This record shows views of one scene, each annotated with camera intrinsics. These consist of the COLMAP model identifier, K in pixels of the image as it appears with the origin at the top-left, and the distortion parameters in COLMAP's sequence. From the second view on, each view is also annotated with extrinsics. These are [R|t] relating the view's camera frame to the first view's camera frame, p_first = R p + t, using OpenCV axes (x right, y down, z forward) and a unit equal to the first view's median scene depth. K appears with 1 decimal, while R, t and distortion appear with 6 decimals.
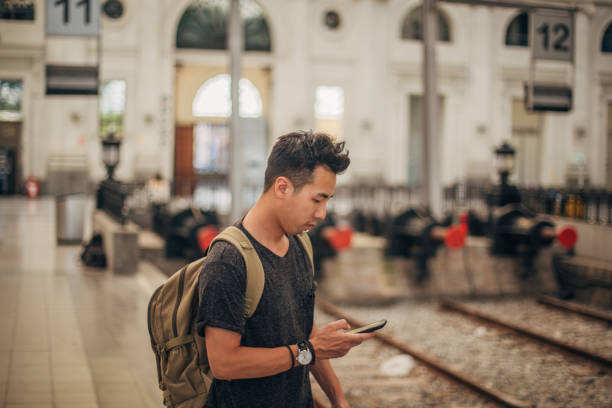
lens RADIAL K [[1071.4, 0, 306.0], [0, 1071.4, 204.0], [0, 0, 1]] dist [-0.019769, -0.082881]
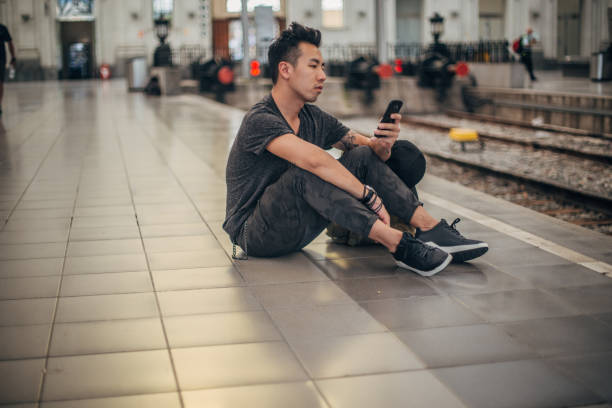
lens RADIAL K [[1071.4, 0, 306.0], [0, 1071.4, 204.0], [0, 0, 1]] dist [-0.019769, -0.082881]
pose [[0.998075, -0.026422, -0.056101, 0.086174], [0.030563, 0.996768, 0.074291, 0.084304], [0.053957, -0.075863, 0.995657, -0.444473]]
